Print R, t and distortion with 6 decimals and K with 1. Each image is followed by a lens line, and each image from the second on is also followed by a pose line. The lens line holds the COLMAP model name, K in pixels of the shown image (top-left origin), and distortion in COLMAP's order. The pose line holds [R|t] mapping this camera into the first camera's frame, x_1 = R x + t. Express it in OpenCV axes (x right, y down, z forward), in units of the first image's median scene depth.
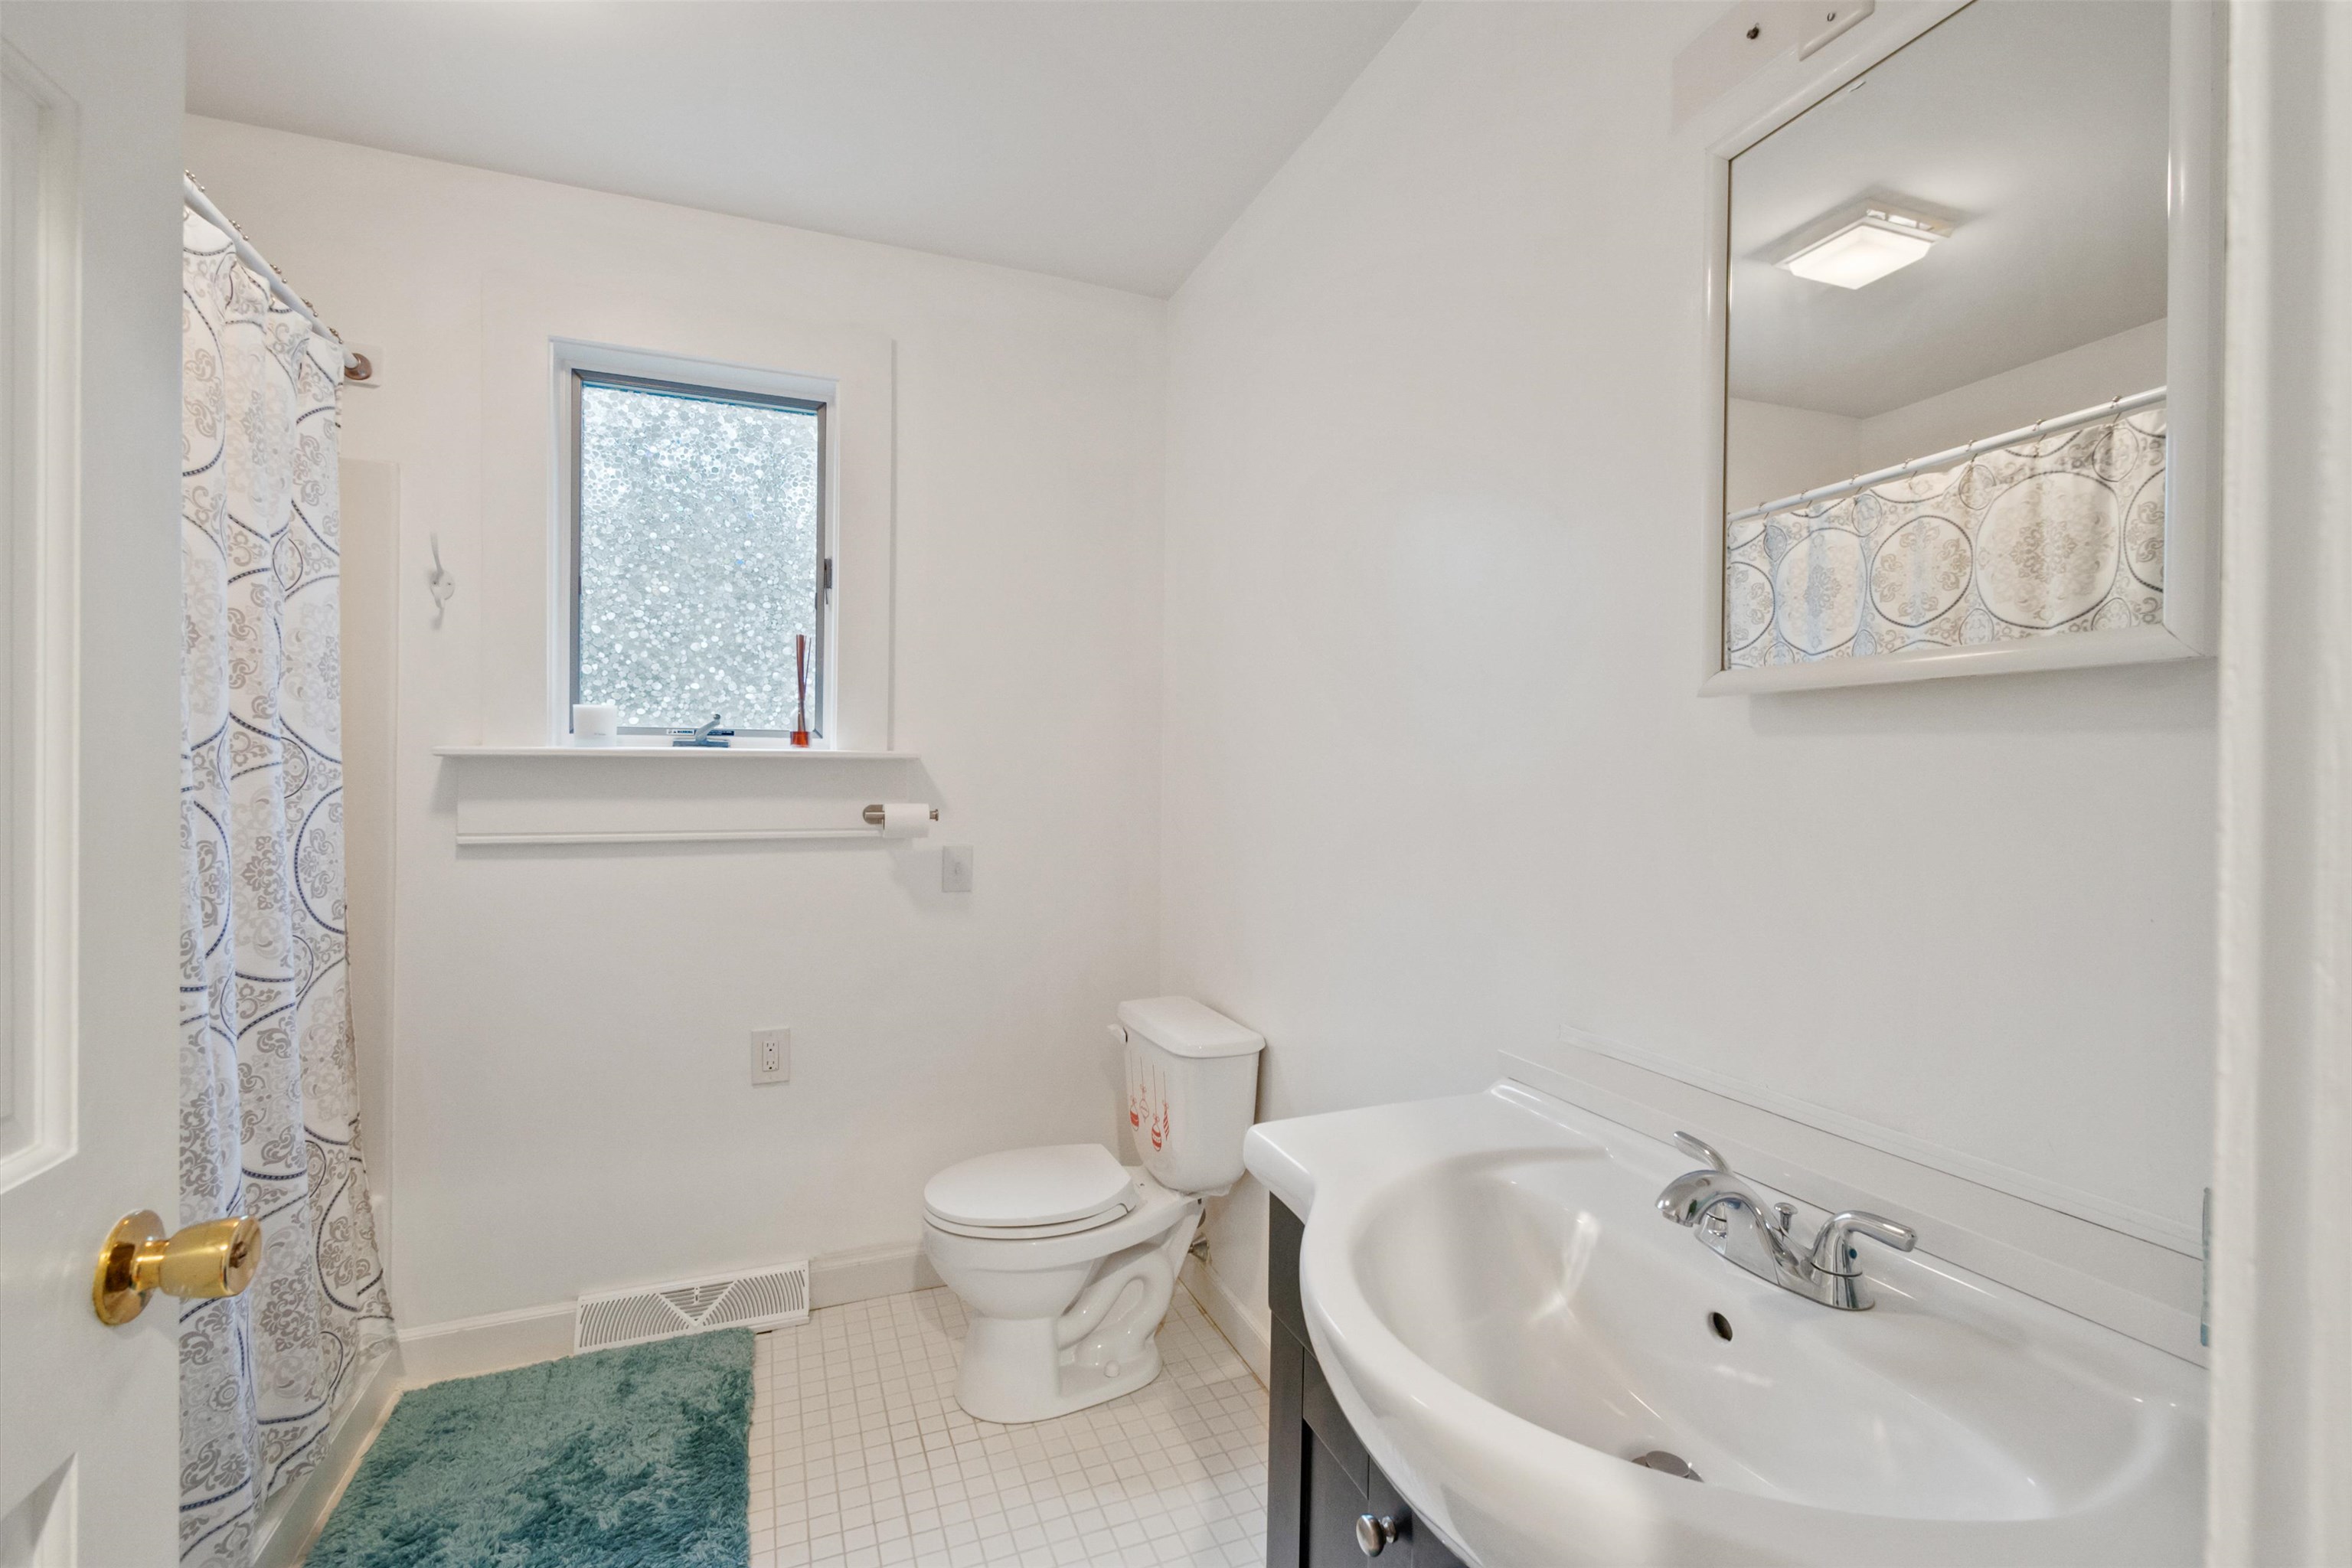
lens RADIAL K [[1042.7, 0, 1190.3], [0, 1042.7, 779.1], [0, 0, 1]] dist [0.009061, -0.005332]
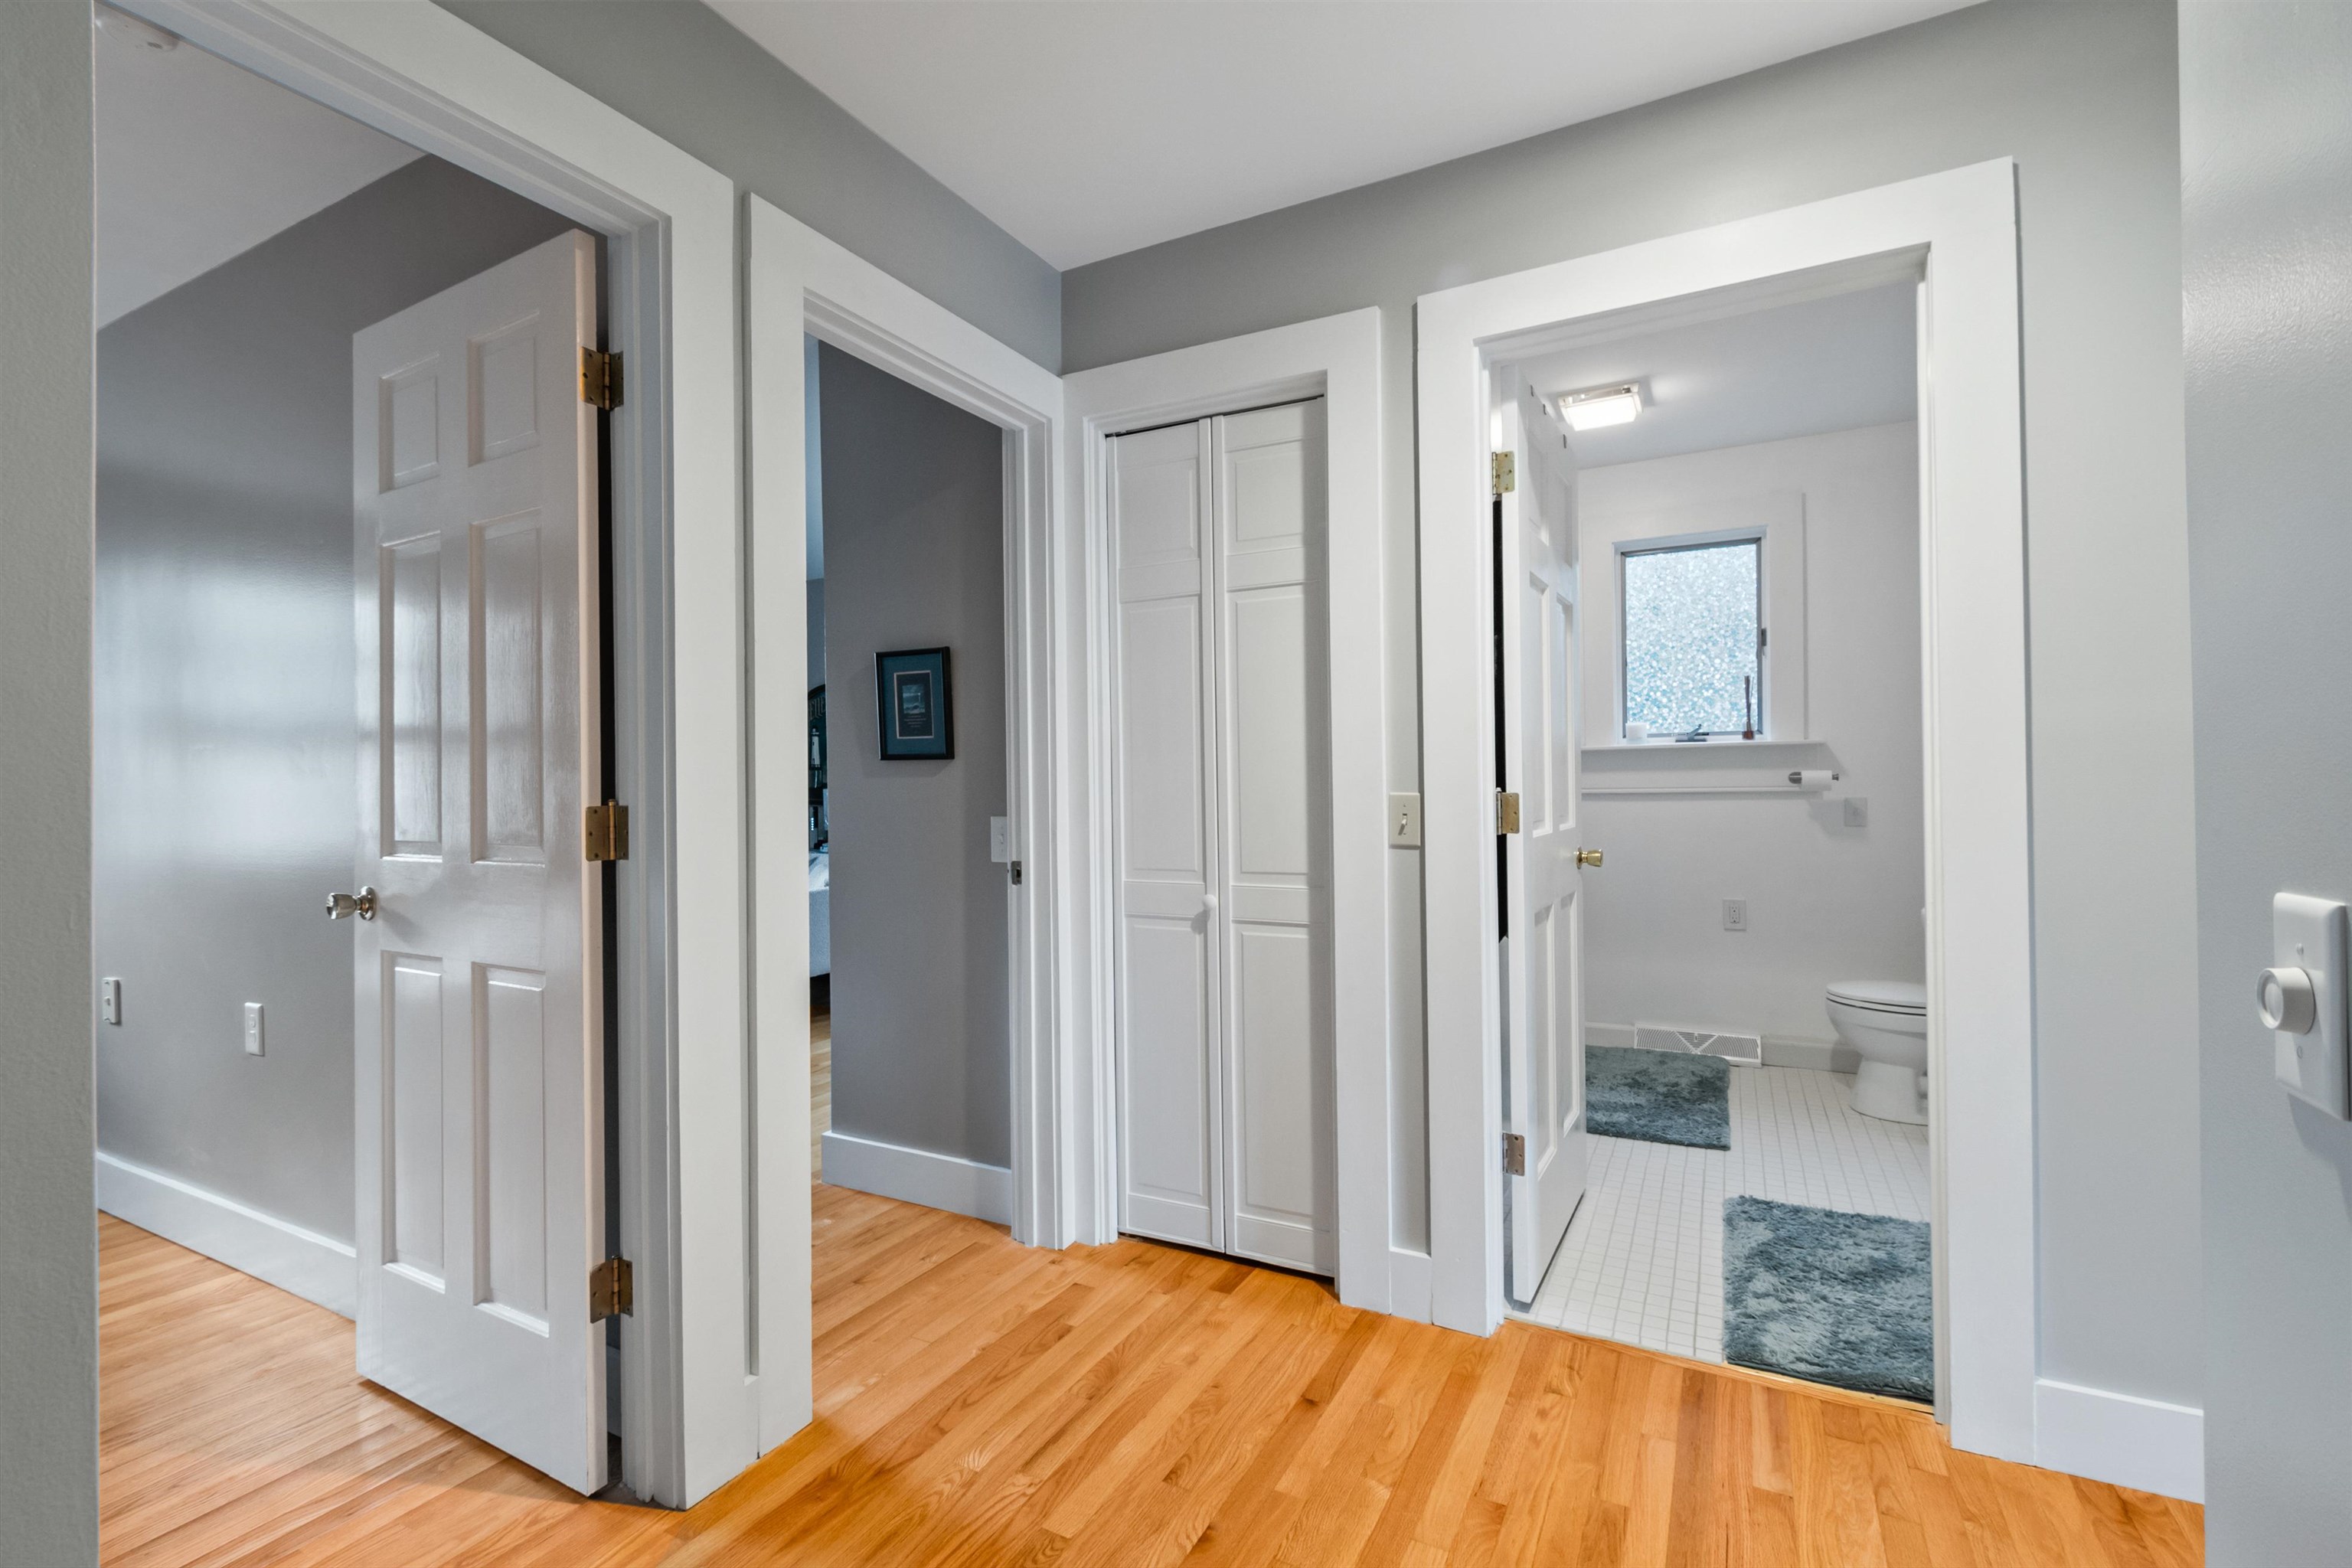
lens RADIAL K [[1042.7, 0, 1190.3], [0, 1042.7, 779.1], [0, 0, 1]] dist [0.009061, -0.005332]
pose [[0.650682, -0.018303, -0.759130, 0.343304], [0.016265, 0.999816, -0.010164, 0.037393], [0.759176, -0.005734, 0.650860, -0.843832]]
